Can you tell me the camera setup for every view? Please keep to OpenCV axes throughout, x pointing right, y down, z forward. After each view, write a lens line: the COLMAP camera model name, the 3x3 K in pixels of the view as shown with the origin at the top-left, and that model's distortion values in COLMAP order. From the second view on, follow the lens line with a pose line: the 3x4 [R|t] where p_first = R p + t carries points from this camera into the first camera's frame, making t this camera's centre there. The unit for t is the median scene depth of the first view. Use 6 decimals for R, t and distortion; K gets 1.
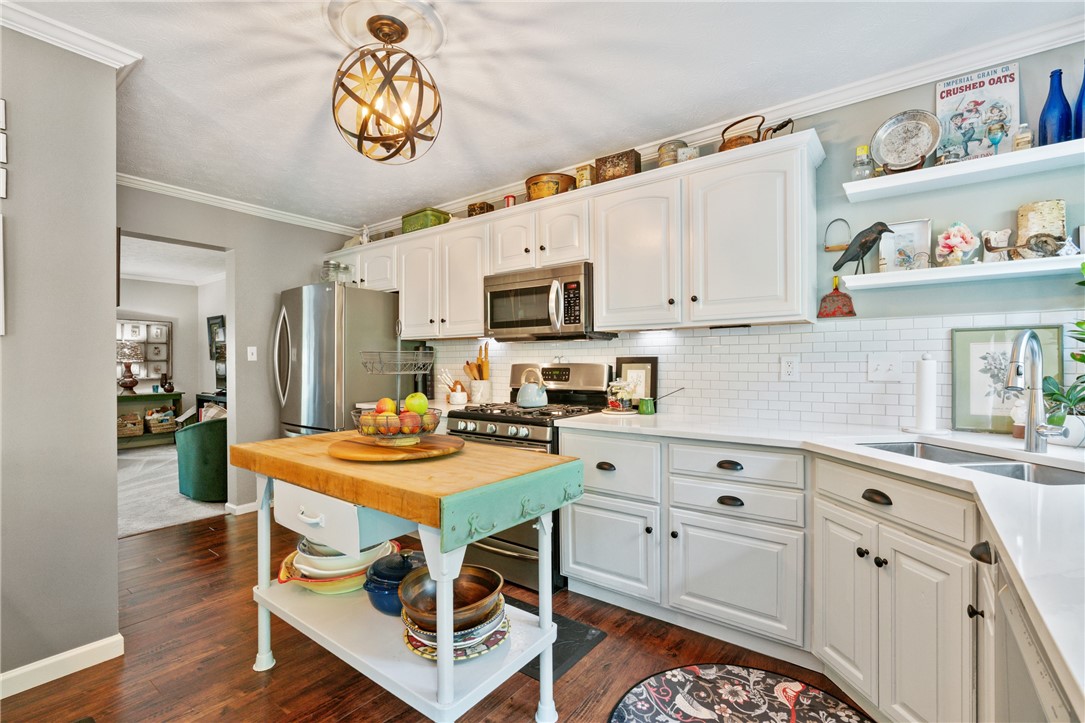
lens RADIAL K [[480.0, 0, 542.8], [0, 480.0, 366.4], [0, 0, 1]] dist [-0.007460, 0.002033]
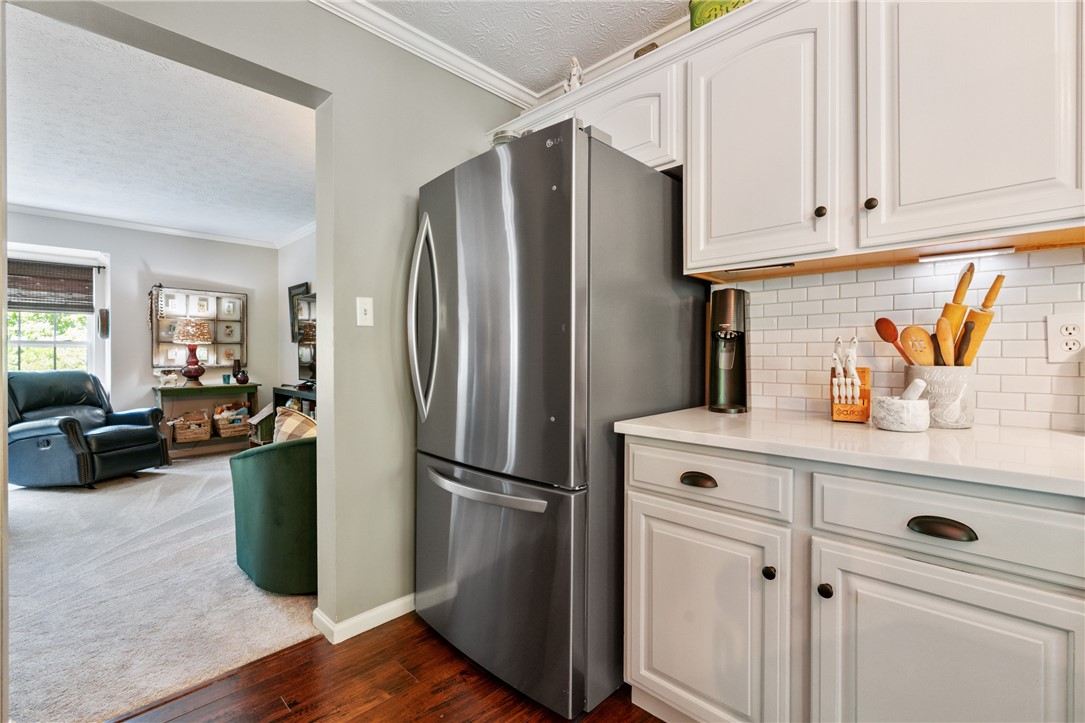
lens RADIAL K [[480.0, 0, 542.2], [0, 480.0, 357.8], [0, 0, 1]] dist [-0.007460, 0.002033]
pose [[0.991455, 0.002553, -0.130425, -0.358999], [-0.002746, 0.999995, -0.001305, 0.021008], [0.130421, 0.001652, 0.991457, 0.530230]]
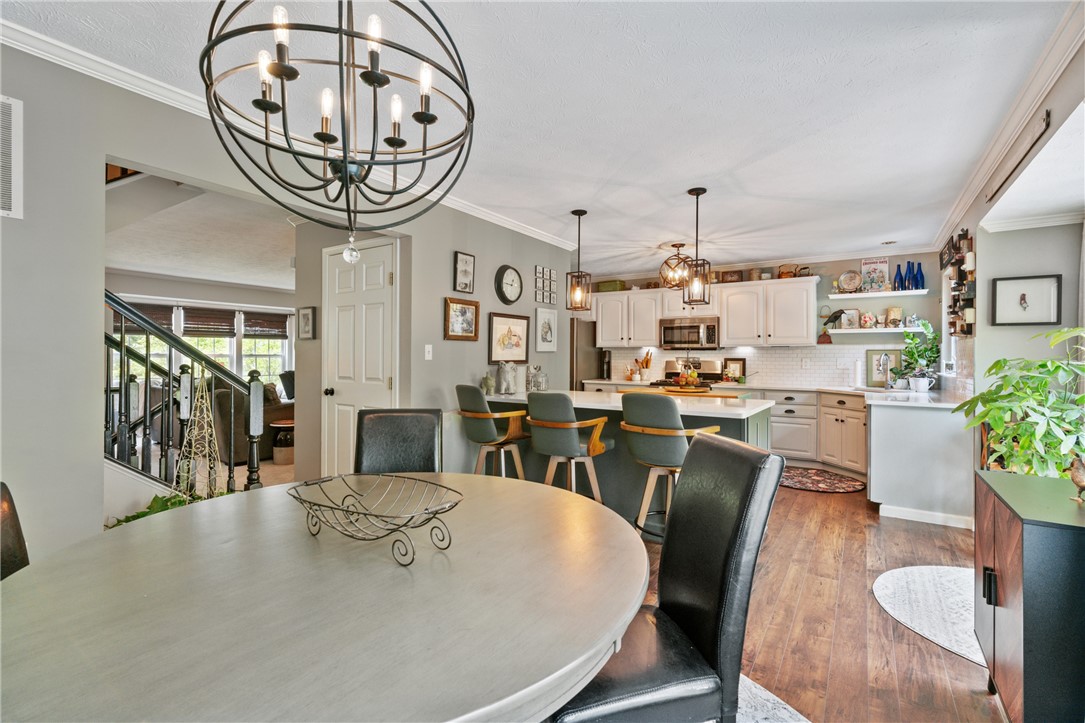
lens RADIAL K [[480.0, 0, 538.0], [0, 480.0, 353.6], [0, 0, 1]] dist [-0.007460, 0.002033]
pose [[0.998492, 0.008482, 0.054242, -0.612369], [-0.007689, 0.999861, -0.014821, -0.000999], [-0.054360, 0.014382, 0.998418, -0.852702]]
